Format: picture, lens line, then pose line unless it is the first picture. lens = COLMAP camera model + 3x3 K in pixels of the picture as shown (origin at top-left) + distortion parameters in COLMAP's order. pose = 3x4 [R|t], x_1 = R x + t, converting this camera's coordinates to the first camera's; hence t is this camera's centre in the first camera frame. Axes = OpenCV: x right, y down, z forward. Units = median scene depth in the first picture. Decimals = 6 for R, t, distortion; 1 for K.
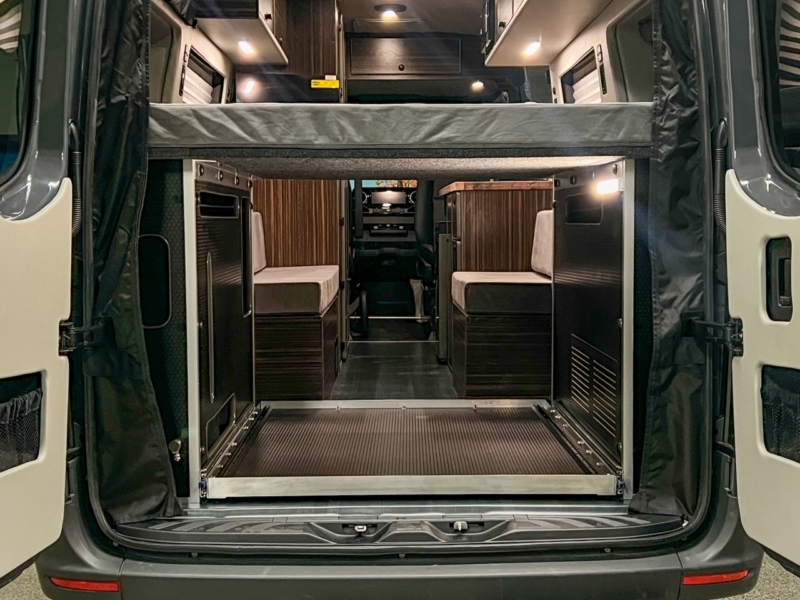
lens RADIAL K [[1207.8, 0, 400.0], [0, 1207.8, 300.0], [0, 0, 1]] dist [0.112416, -0.080561]
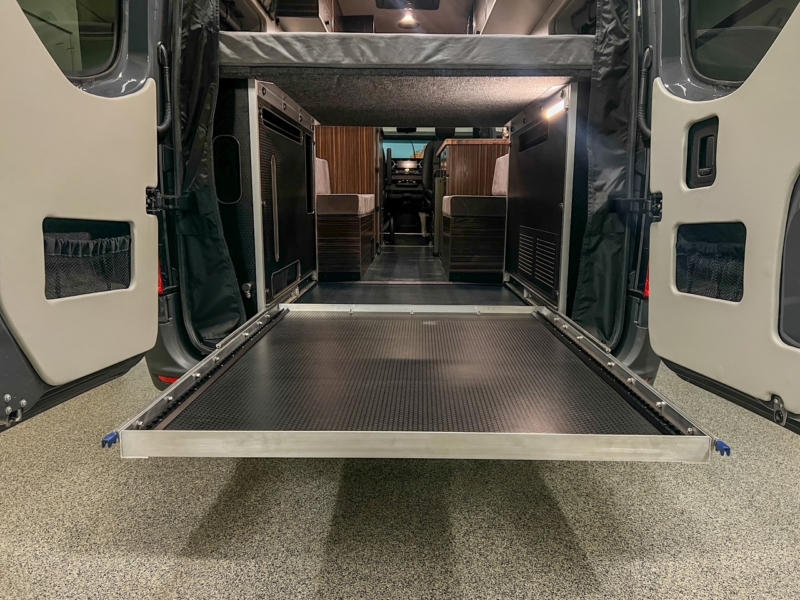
lens RADIAL K [[605.6, 0, 400.0], [0, 605.6, 300.0], [0, 0, 1]] dist [0.024779, -0.006305]
pose [[0.999550, 0.014796, -0.026090, 0.015301], [-0.012207, 0.995234, 0.096745, 0.065783], [0.027397, -0.096383, 0.994967, 0.301108]]
